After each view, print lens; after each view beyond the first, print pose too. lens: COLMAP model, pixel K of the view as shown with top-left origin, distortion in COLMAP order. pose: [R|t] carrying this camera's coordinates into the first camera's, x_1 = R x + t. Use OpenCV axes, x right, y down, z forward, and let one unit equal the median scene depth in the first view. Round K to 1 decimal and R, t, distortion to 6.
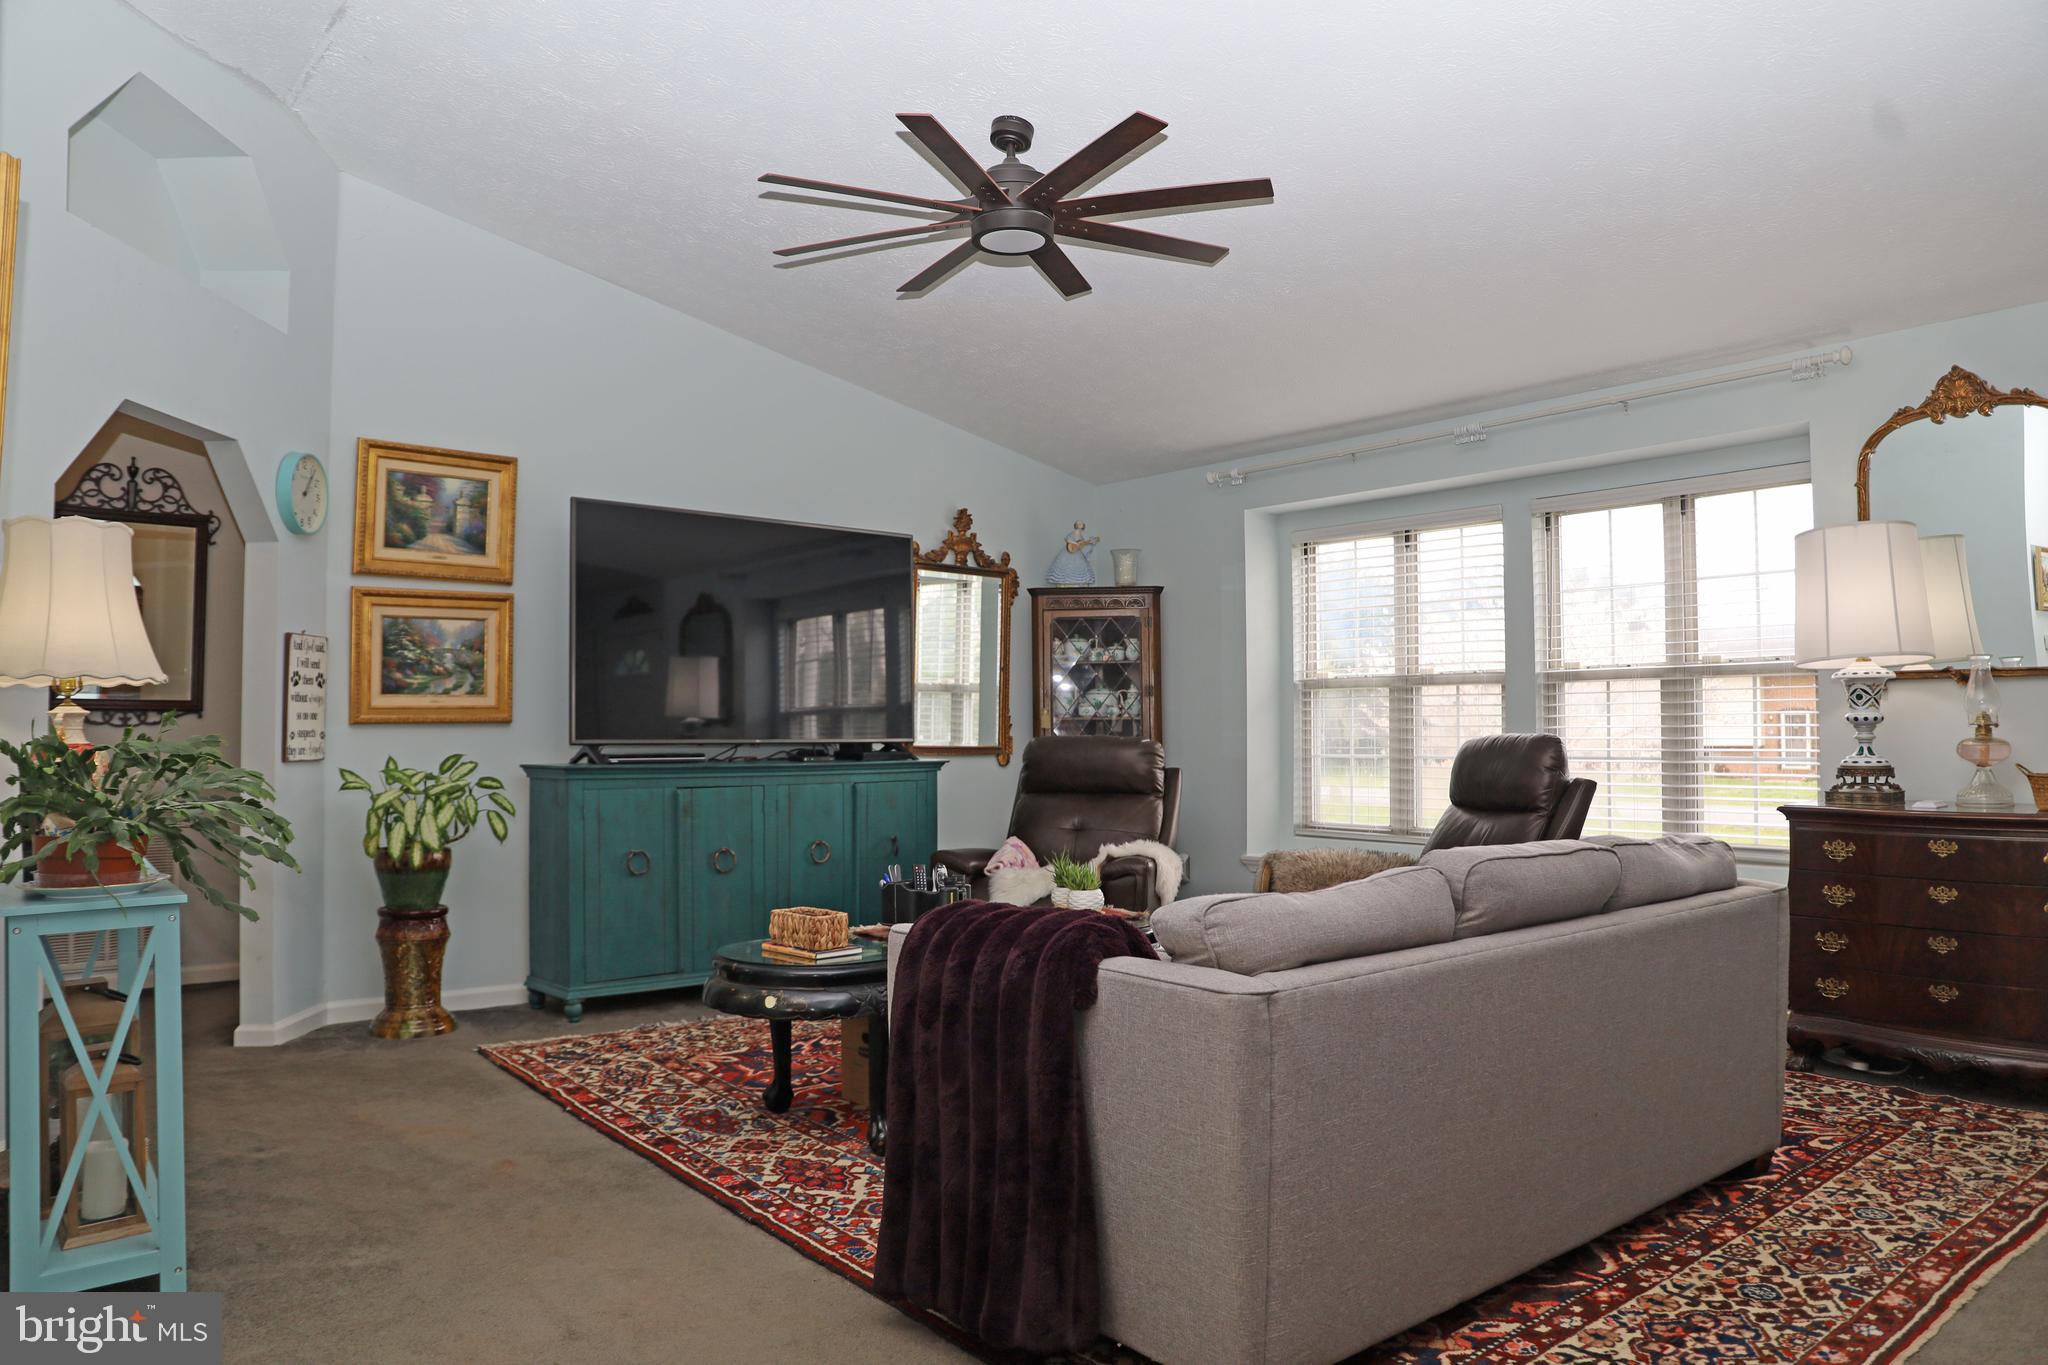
lens RADIAL K [[1393.9, 0, 1031.4], [0, 1393.9, 684.9], [0, 0, 1]] dist [-0.138288, 0.095437]
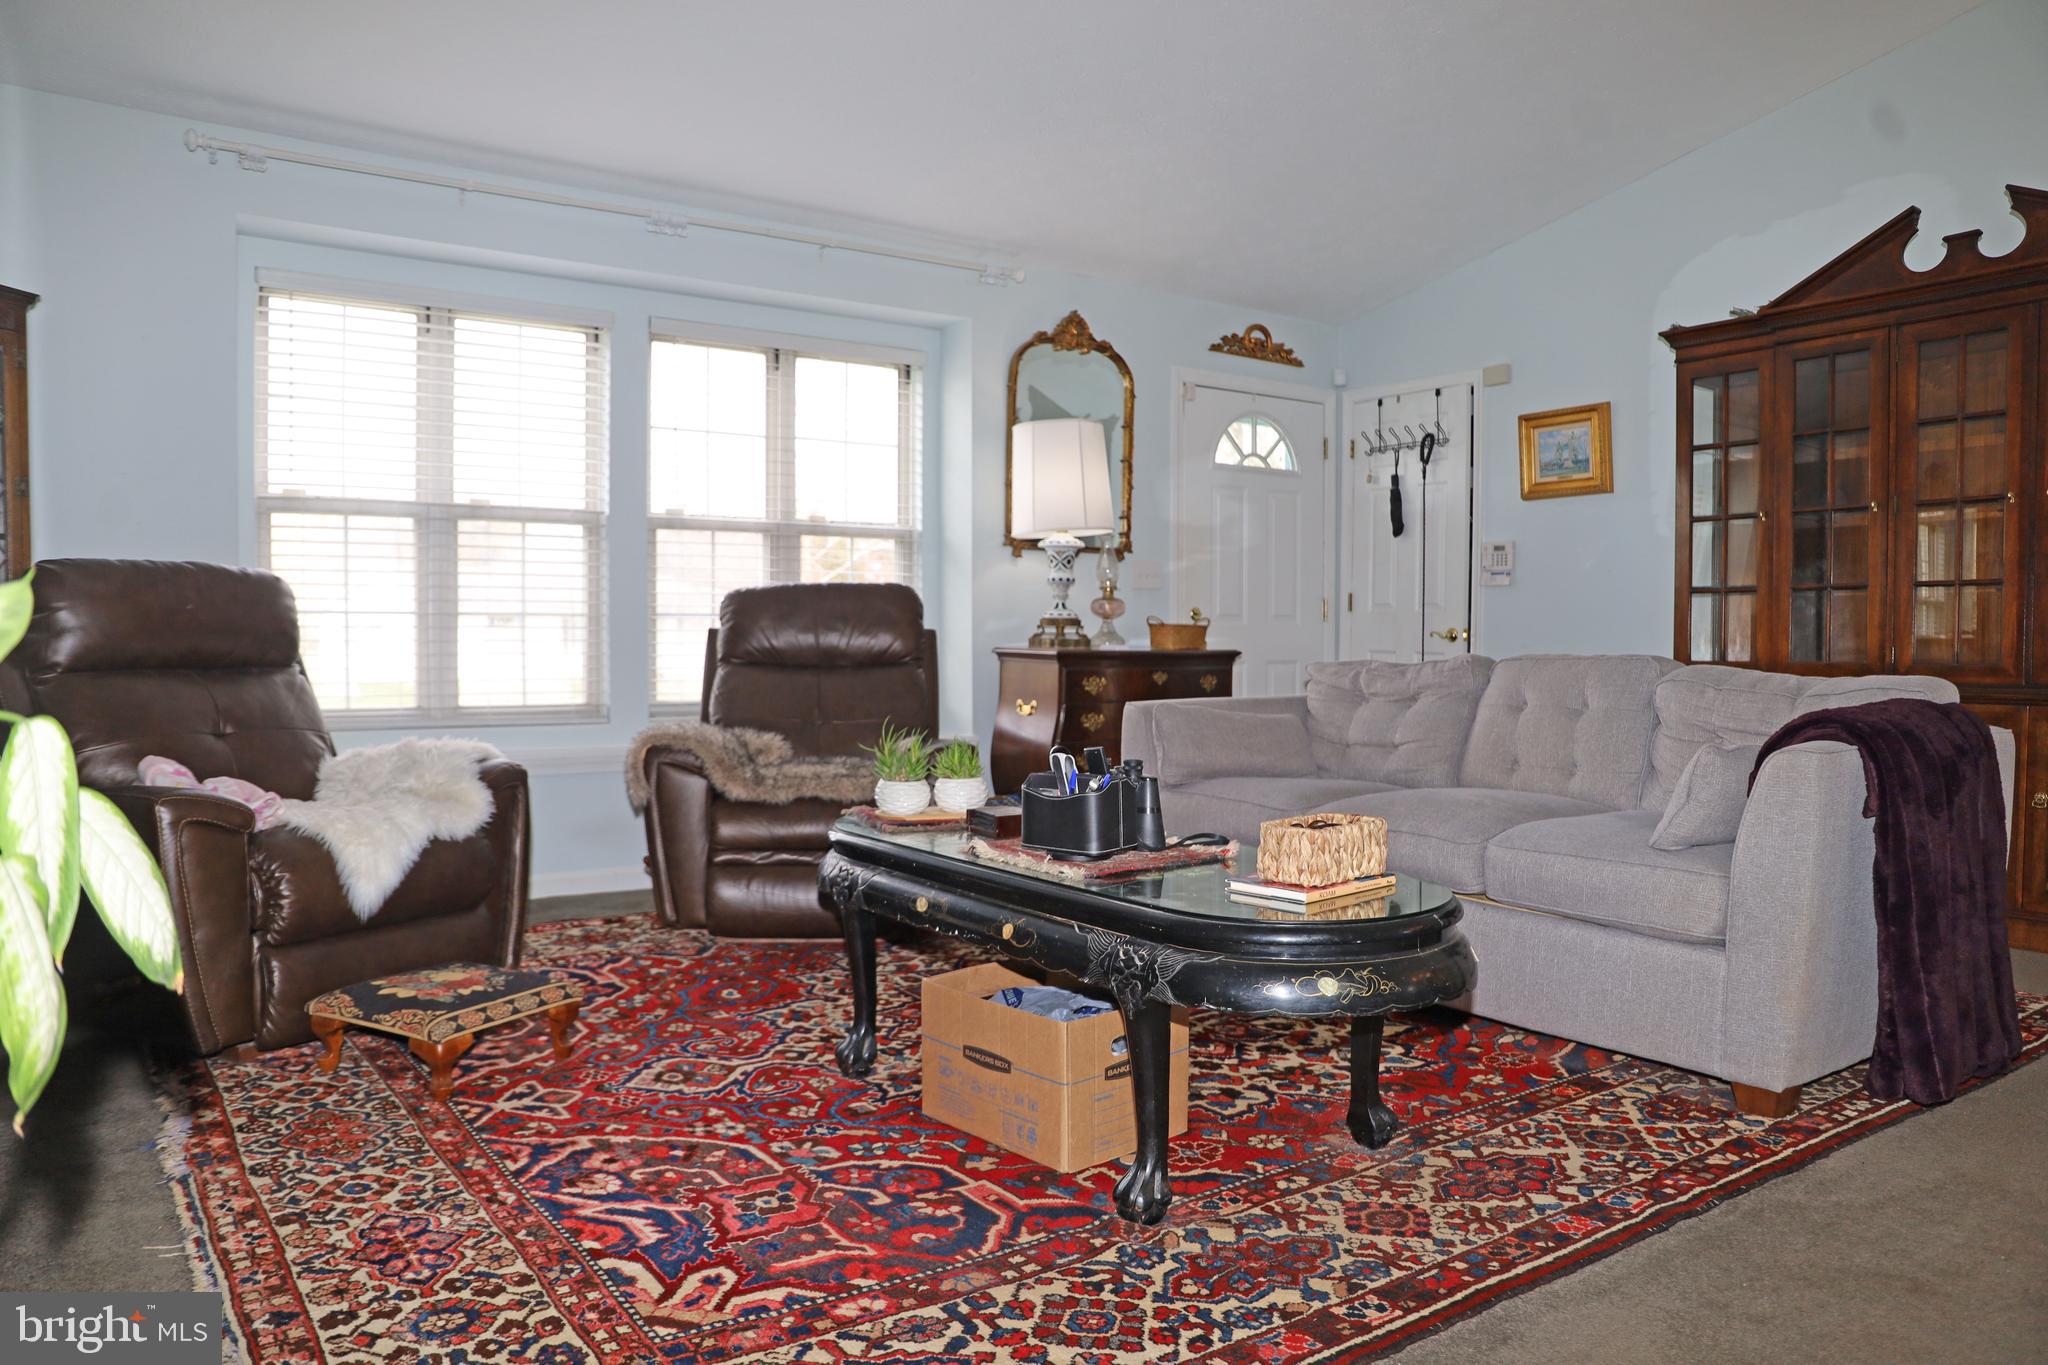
lens RADIAL K [[1393.9, 0, 1031.4], [0, 1393.9, 684.9], [0, 0, 1]] dist [-0.138288, 0.095437]
pose [[0.077692, -0.033717, 0.996407, -0.744739], [-0.040322, 0.998504, 0.036932, 0.086117], [-0.996162, -0.043046, 0.076216, 1.054758]]
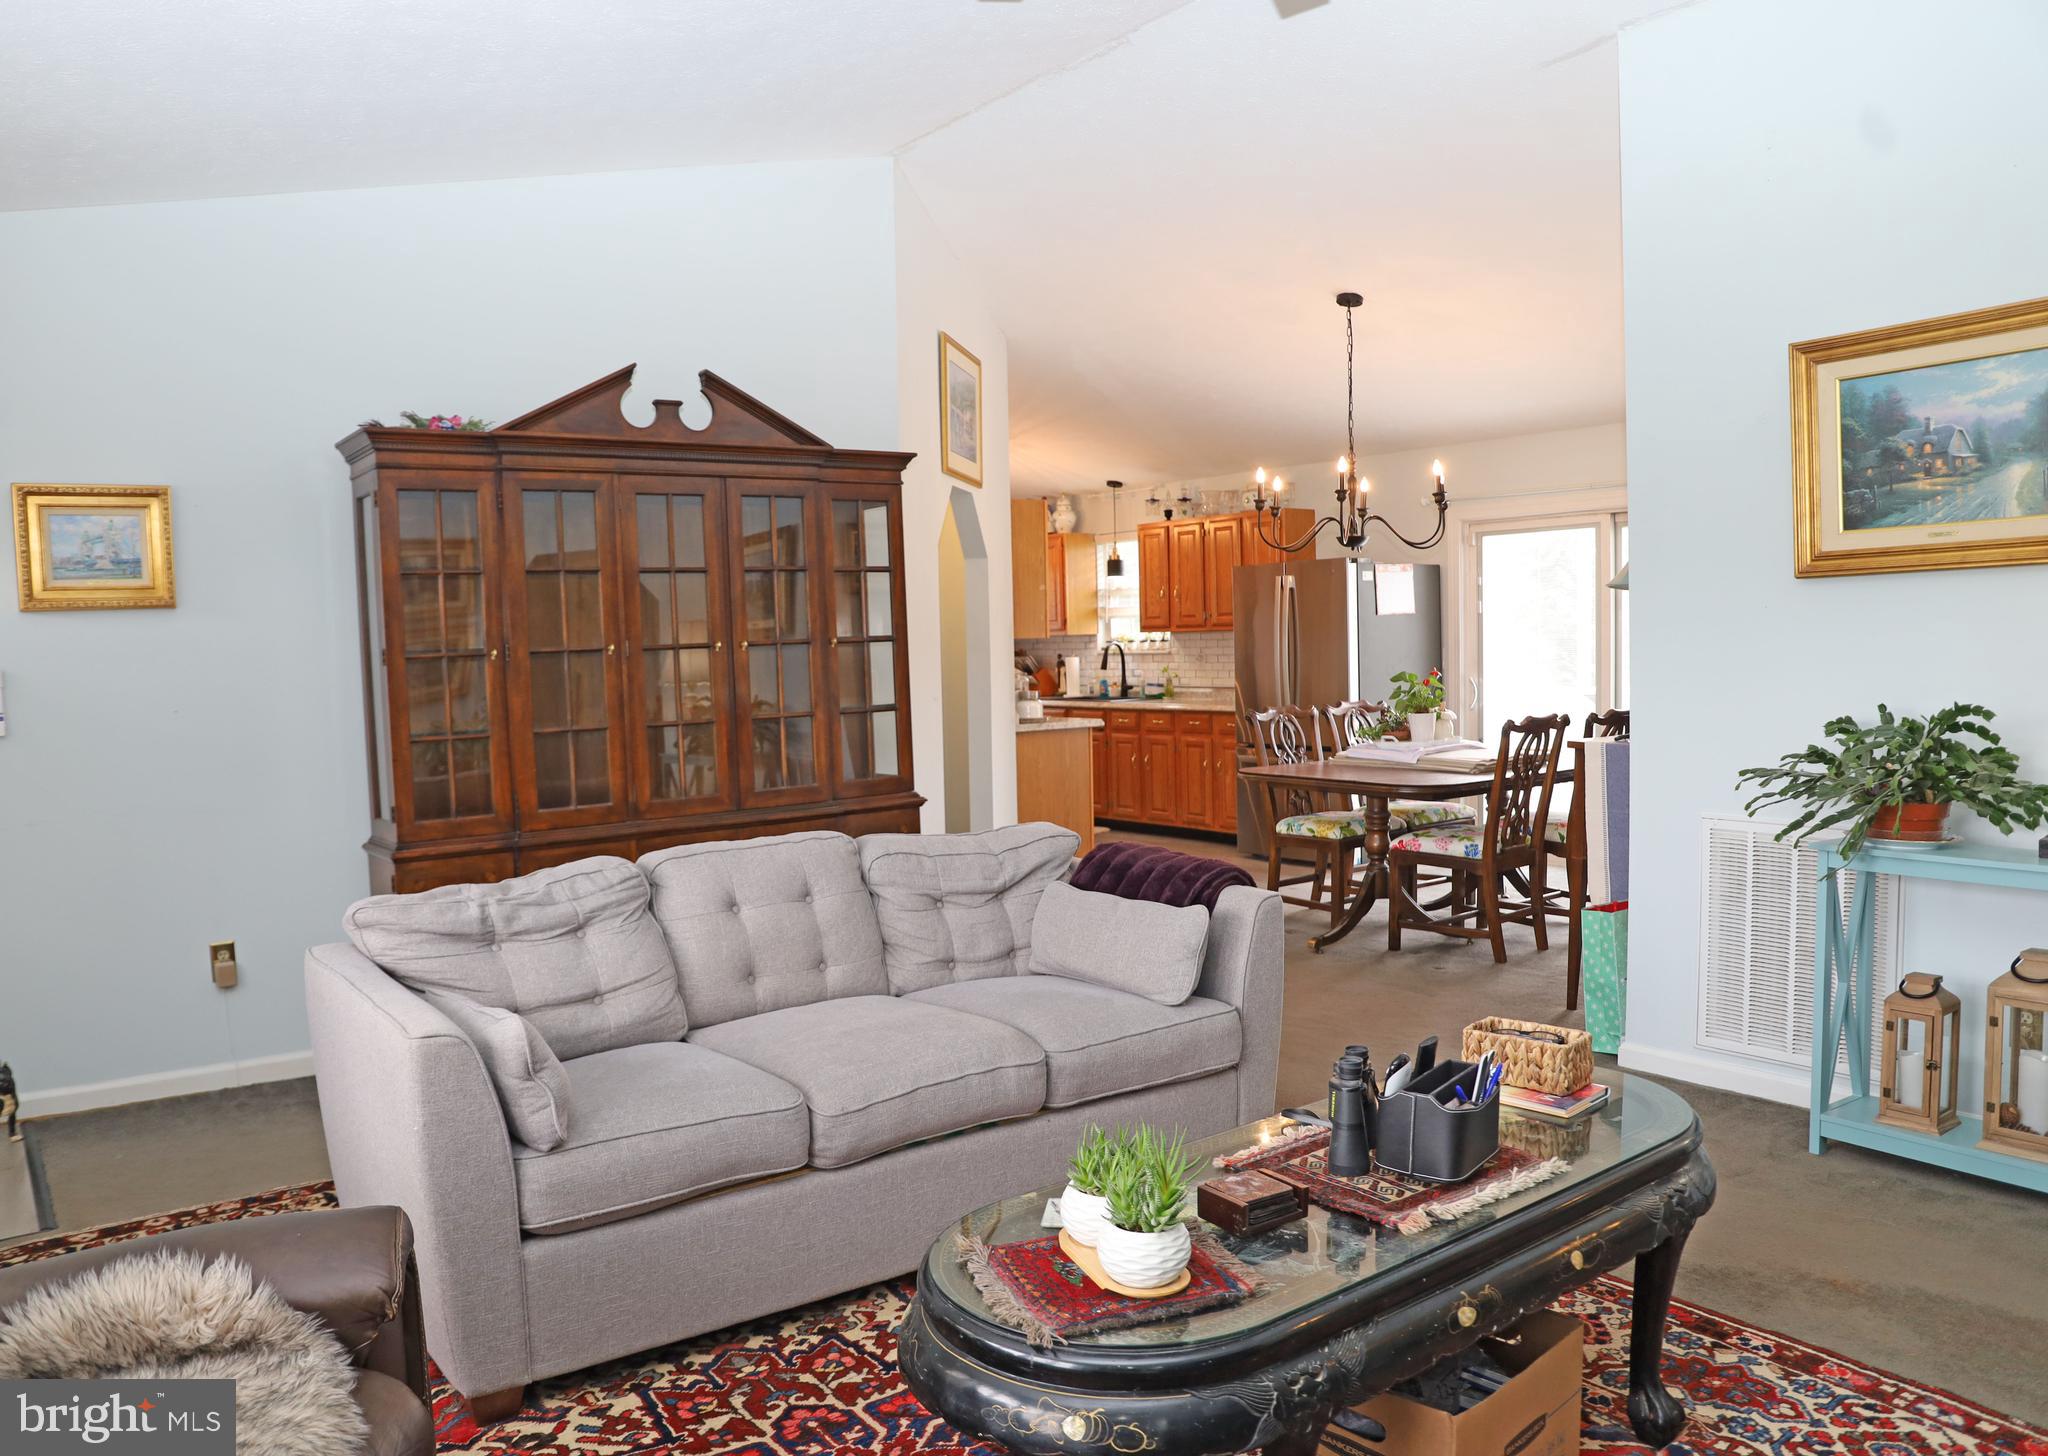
lens RADIAL K [[1483.9, 0, 962.8], [0, 1483.9, 732.5], [0, 0, 1]] dist [-0.134305, 0.088869]
pose [[-0.996516, 0.022985, 0.080177, 0.047648], [0.024824, 0.999449, 0.022016, -0.001053], [-0.079627, 0.023929, -0.996537, 1.667651]]
